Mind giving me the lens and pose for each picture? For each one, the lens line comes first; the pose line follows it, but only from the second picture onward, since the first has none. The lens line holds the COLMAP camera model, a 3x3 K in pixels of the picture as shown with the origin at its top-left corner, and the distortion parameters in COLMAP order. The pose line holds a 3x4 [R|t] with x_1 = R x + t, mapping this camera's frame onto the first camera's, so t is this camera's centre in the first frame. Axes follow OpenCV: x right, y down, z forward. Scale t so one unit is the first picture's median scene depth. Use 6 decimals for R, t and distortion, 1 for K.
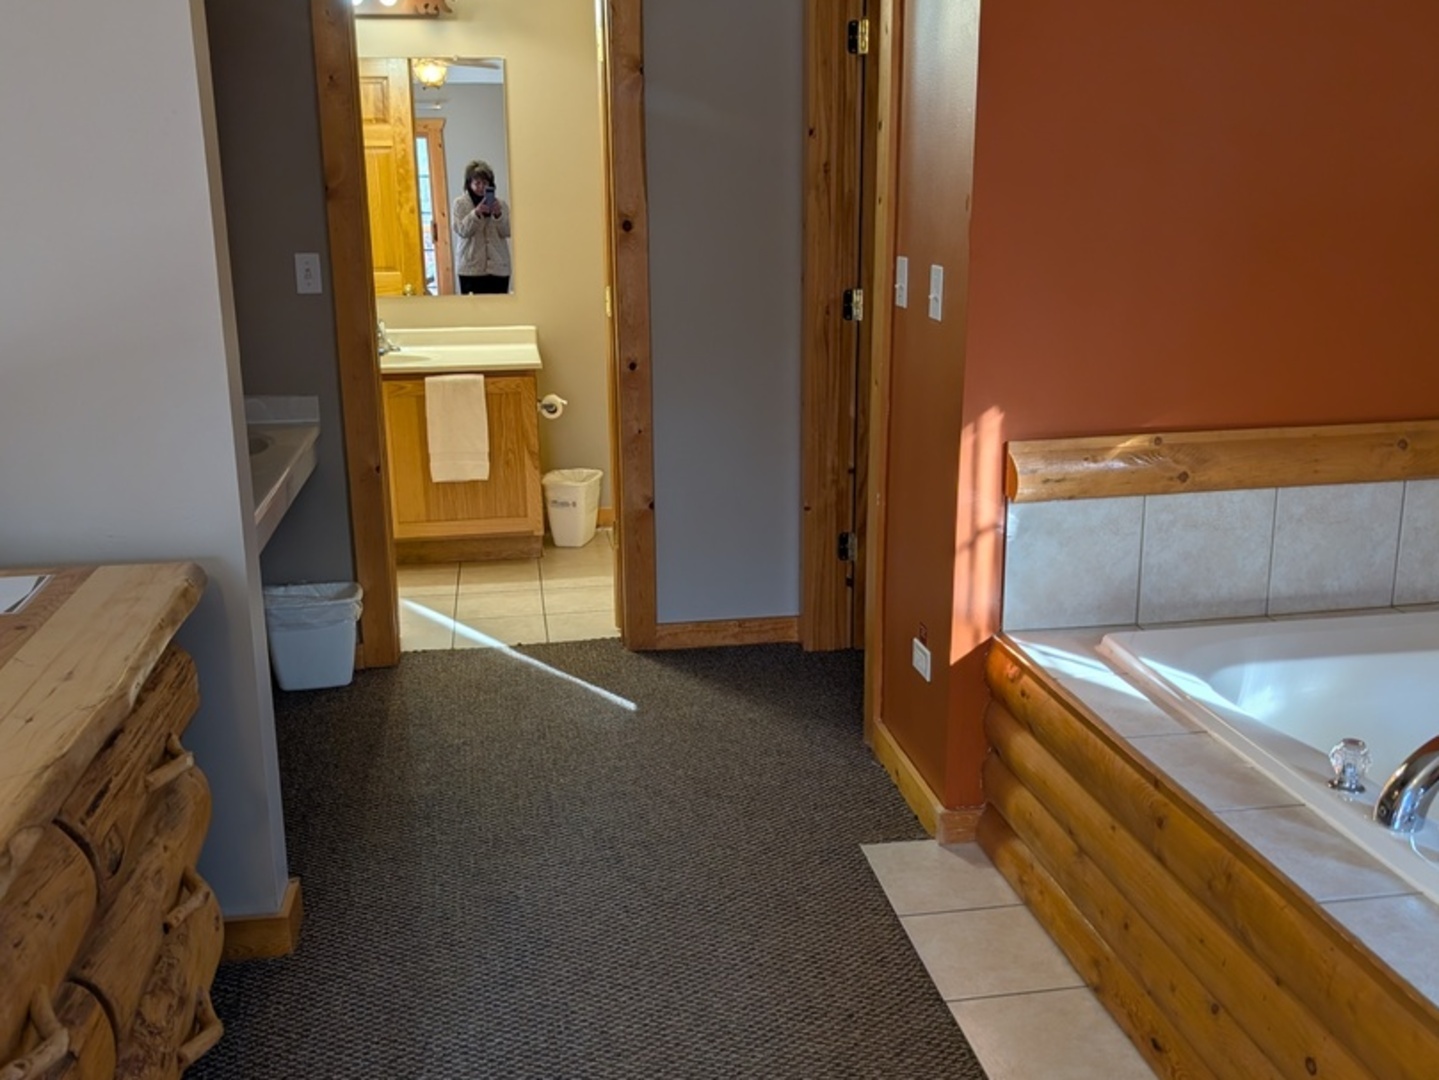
lens RADIAL K [[1381.8, 0, 685.0], [0, 1381.8, 534.8], [0, 0, 1]] dist [0.006390, 0.000000]
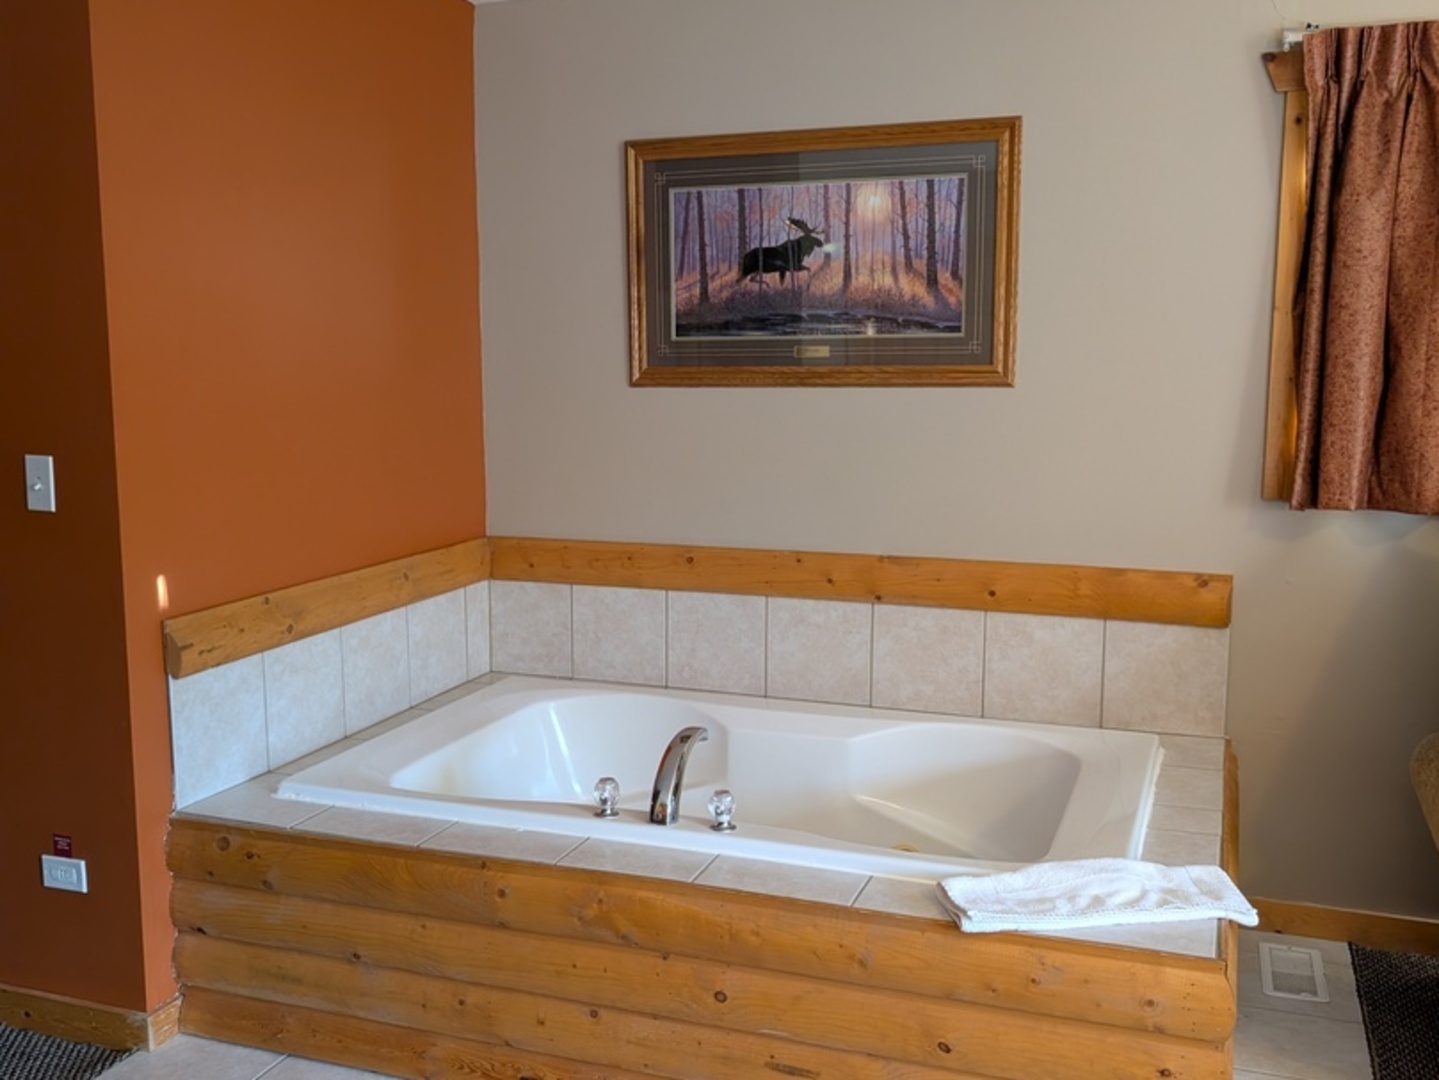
lens RADIAL K [[1381.8, 0, 714.8], [0, 1381.8, 546.7], [0, 0, 1]] dist [0.006390, 0.000000]
pose [[0.484465, -0.107645, 0.868163, -0.424813], [0.211694, 0.977331, 0.003048, -0.036790], [-0.848811, 0.182308, 0.496271, 0.144610]]
